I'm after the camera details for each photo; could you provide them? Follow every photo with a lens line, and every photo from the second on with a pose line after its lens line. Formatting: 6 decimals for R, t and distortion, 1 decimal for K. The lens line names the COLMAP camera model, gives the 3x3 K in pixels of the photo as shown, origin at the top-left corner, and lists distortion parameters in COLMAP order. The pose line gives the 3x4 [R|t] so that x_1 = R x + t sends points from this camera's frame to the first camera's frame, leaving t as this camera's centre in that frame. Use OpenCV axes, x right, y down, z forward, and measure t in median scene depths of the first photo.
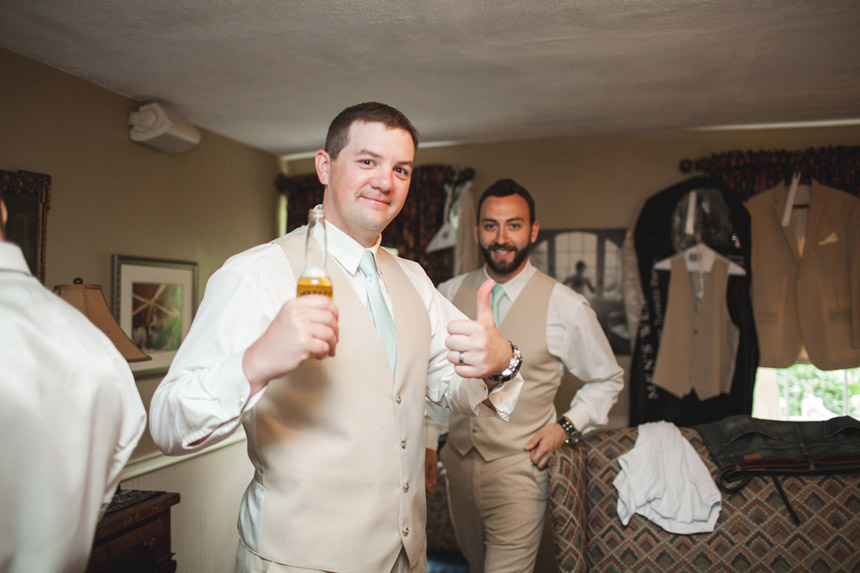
lens RADIAL K [[753.2, 0, 430.0], [0, 753.2, 286.5], [0, 0, 1]] dist [-0.047891, 0.011393]
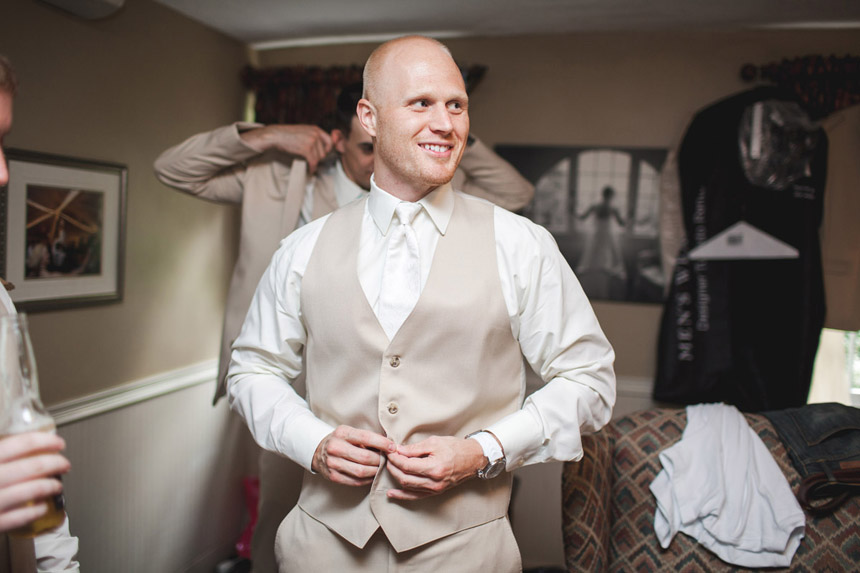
lens RADIAL K [[753.2, 0, 430.0], [0, 753.2, 286.5], [0, 0, 1]] dist [-0.047891, 0.011393]
pose [[0.998989, 0.044594, -0.005643, 0.027286], [-0.043894, 0.994859, 0.091265, 0.012998], [0.009684, -0.090925, 0.995811, 0.293387]]
